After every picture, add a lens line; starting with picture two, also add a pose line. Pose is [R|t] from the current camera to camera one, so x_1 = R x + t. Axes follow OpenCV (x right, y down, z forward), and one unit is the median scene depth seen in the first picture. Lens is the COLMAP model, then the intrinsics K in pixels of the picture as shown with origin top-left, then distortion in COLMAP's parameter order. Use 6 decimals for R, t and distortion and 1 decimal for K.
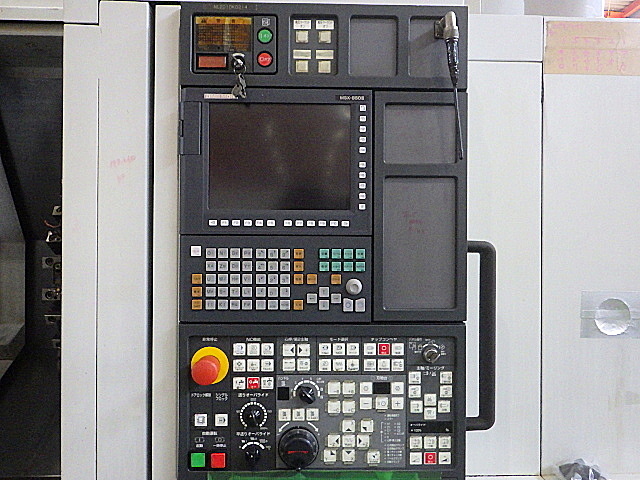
lens RADIAL K [[525.2, 0, 320.3], [0, 525.2, 240.8], [0, 0, 1]] dist [-0.010047, -0.009125]
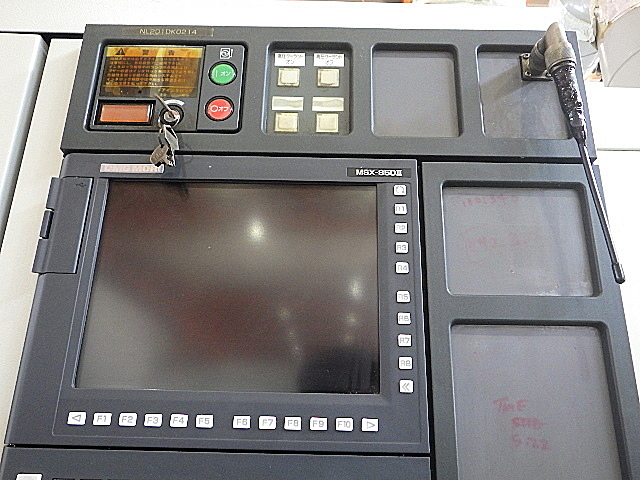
lens RADIAL K [[525.2, 0, 320.1], [0, 525.2, 239.8], [0, 0, 1]] dist [-0.010047, -0.009125]
pose [[0.998672, -0.001558, -0.051486, 0.028531], [-0.015686, 0.942874, -0.332780, -0.031852], [0.049064, 0.333146, 0.941598, 0.520677]]
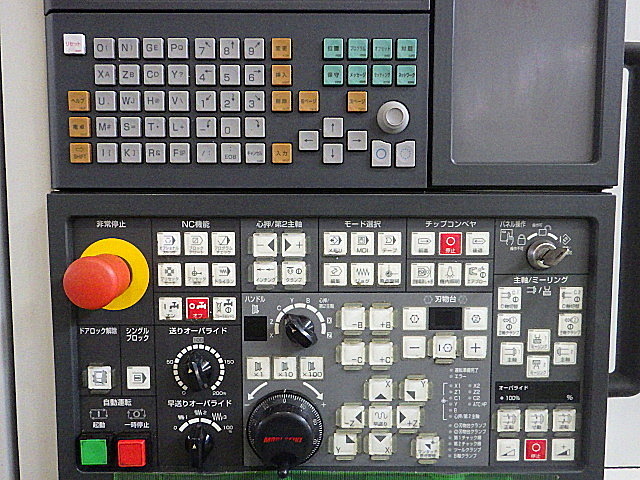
lens RADIAL K [[525.2, 0, 319.0], [0, 525.2, 240.3], [0, 0, 1]] dist [-0.010047, -0.009125]
pose [[0.999741, -0.002684, -0.022607, 0.004600], [0.004460, 0.996874, 0.078881, 0.164659], [0.022324, -0.078962, 0.996628, 0.493596]]
